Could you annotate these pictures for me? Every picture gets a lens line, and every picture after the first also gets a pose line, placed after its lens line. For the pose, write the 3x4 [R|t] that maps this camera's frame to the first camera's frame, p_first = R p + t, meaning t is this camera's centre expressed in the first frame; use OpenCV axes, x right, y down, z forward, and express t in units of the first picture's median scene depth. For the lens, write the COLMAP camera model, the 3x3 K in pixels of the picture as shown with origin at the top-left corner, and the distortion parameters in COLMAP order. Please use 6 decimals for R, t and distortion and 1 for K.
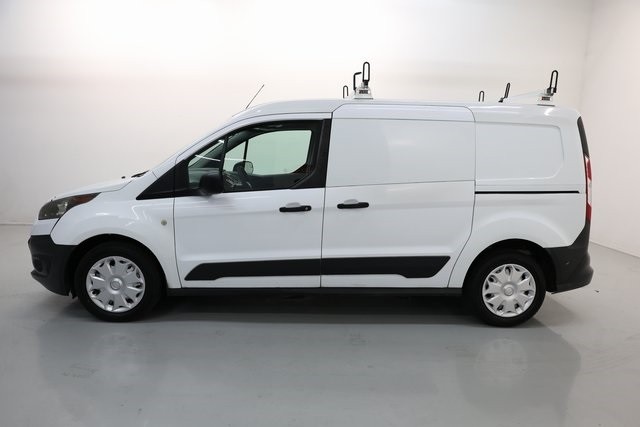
lens RADIAL K [[440.9, 0, 317.3], [0, 440.9, 216.2], [0, 0, 1]] dist [-0.008933, 0.014775]
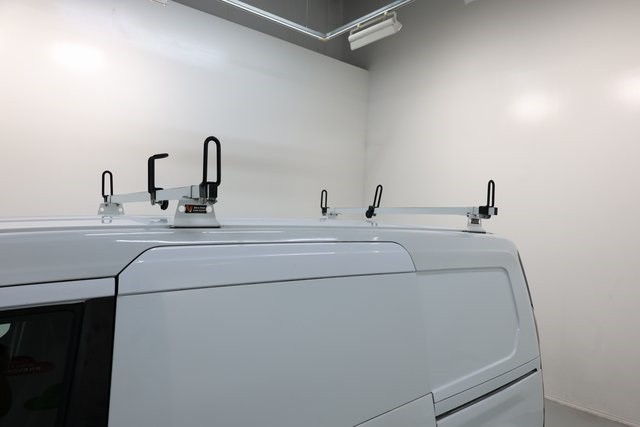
lens RADIAL K [[440.9, 0, 322.7], [0, 440.9, 216.4], [0, 0, 1]] dist [-0.008933, 0.014775]
pose [[0.817020, 0.004784, 0.576589, -0.028766], [0.080433, 0.989243, -0.122180, -0.224657], [-0.570972, 0.146201, 0.807847, 0.638332]]
